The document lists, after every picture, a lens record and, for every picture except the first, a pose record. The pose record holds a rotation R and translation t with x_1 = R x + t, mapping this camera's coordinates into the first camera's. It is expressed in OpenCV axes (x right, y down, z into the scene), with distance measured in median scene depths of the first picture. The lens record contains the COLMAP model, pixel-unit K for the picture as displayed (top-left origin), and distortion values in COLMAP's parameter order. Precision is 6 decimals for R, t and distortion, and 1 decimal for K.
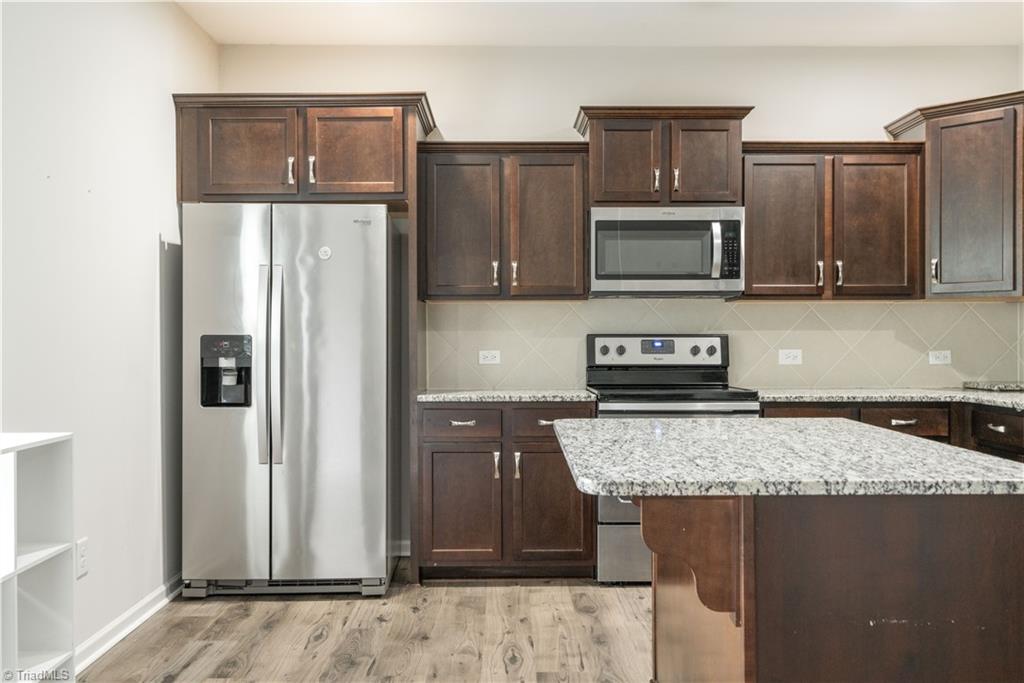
lens RADIAL K [[911.5, 0, 505.6], [0, 911.5, 340.7], [0, 0, 1]] dist [0.013745, 0.002826]
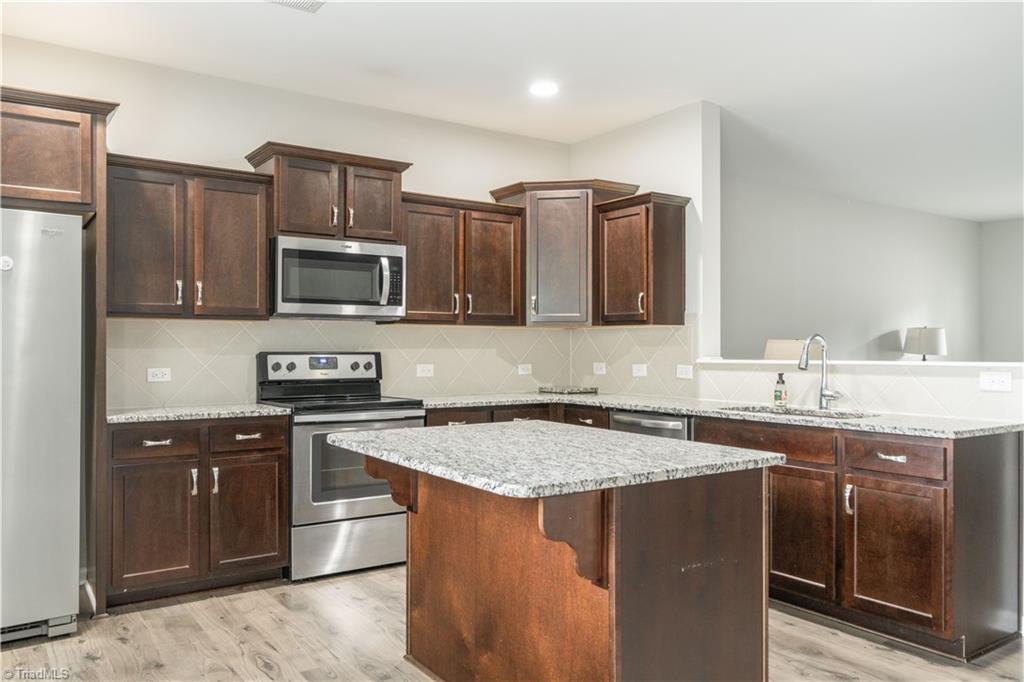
lens RADIAL K [[791.1, 0, 516.7], [0, 791.1, 341.5], [0, 0, 1]] dist [0.019401, -0.013220]
pose [[0.824271, 0.007753, 0.566143, -0.205747], [-0.001270, 0.999929, -0.011844, -0.009452], [-0.566195, 0.009044, 0.824222, 0.062905]]
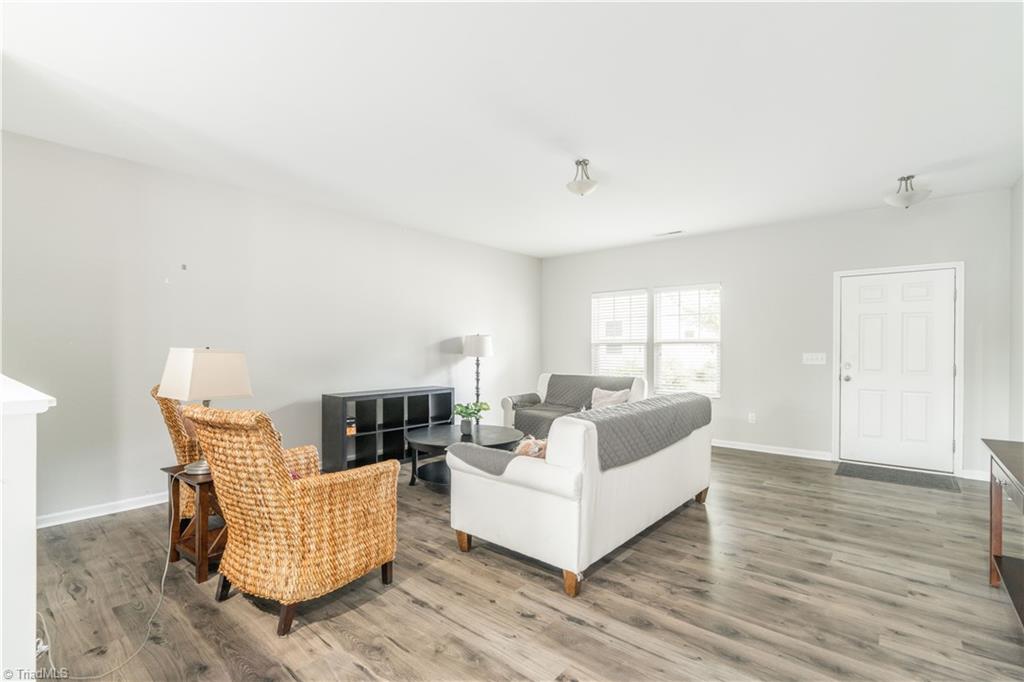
lens RADIAL K [[476.0, 0, 514.3], [0, 476.0, 350.2], [0, 0, 1]] dist [-0.001363, 0.002383]
pose [[0.650625, -0.002386, 0.759396, 0.634373], [0.001058, 0.999997, 0.002235, -0.023943], [-0.759399, -0.000651, 0.650625, 0.057298]]
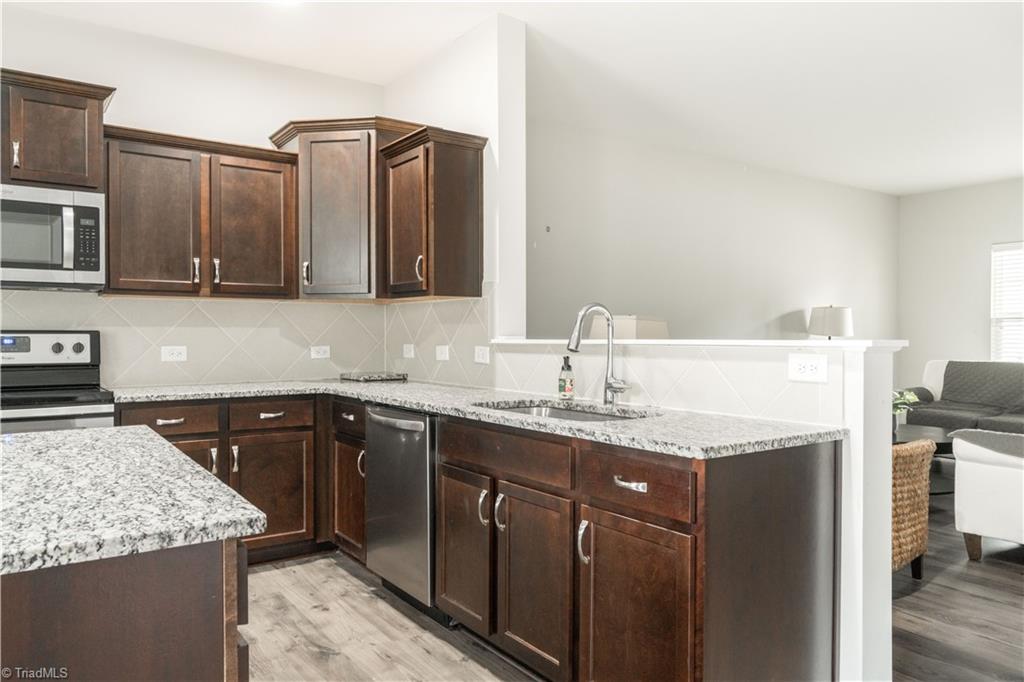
lens RADIAL K [[726.7, 0, 517.3], [0, 726.7, 341.1], [0, 0, 1]] dist [0.009191, -0.001004]
pose [[0.822893, -0.003576, 0.568186, 0.185512], [-0.000263, 0.999978, 0.006674, -0.001414], [-0.568197, -0.005641, 0.822873, 0.146854]]
